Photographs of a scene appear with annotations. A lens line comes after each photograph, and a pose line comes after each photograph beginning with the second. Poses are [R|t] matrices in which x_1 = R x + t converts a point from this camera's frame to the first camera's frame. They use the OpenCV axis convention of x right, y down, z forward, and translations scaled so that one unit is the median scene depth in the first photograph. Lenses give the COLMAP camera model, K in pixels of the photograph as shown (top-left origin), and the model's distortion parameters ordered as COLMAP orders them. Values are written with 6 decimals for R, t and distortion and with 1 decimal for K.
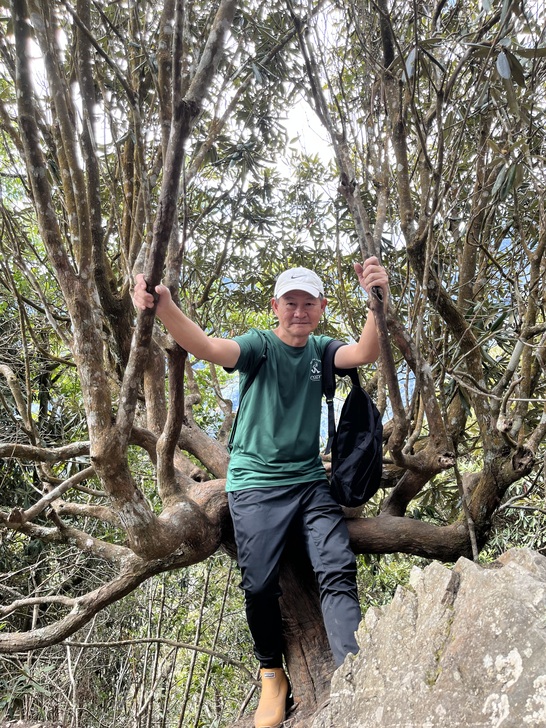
lens RADIAL K [[562.7, 0, 266.3], [0, 562.7, 365.4], [0, 0, 1]] dist [0.076598, -0.123674]
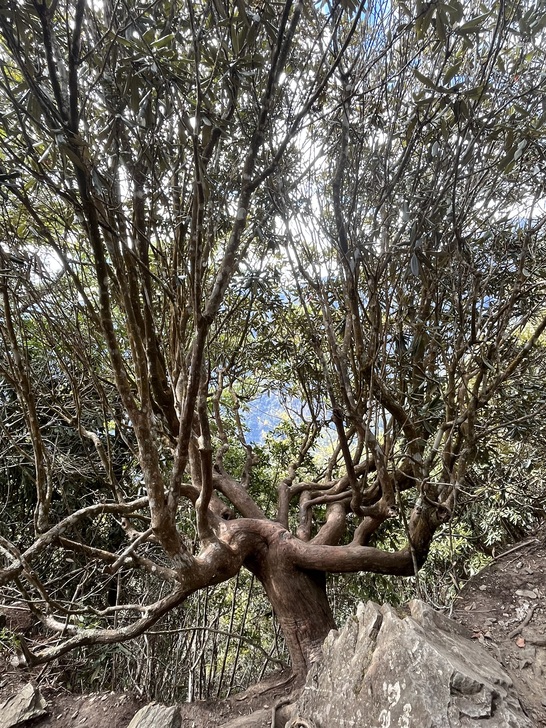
lens RADIAL K [[458.9, 0, 272.3], [0, 458.9, 359.9], [0, 0, 1]] dist [-0.006602, 0.001027]
pose [[0.998579, -0.028525, -0.045014, 0.085699], [0.028926, 0.999547, 0.008294, -0.289068], [0.044757, -0.009584, 0.998952, -0.227030]]
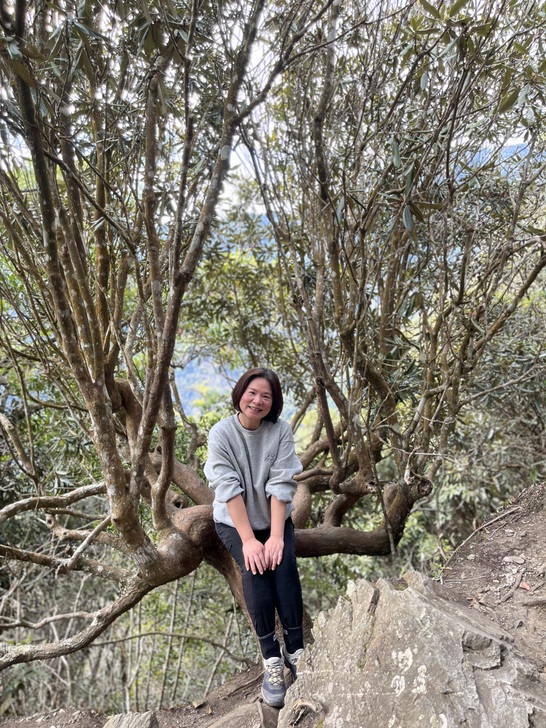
lens RADIAL K [[570.0, 0, 273.0], [0, 570.0, 364.0], [0, 0, 1]] dist [0.062667, -0.089825]
pose [[0.991004, -0.039393, 0.127904, -0.090695], [0.027678, 0.995364, 0.092115, -0.304487], [-0.130940, -0.087746, 0.987500, -0.340354]]
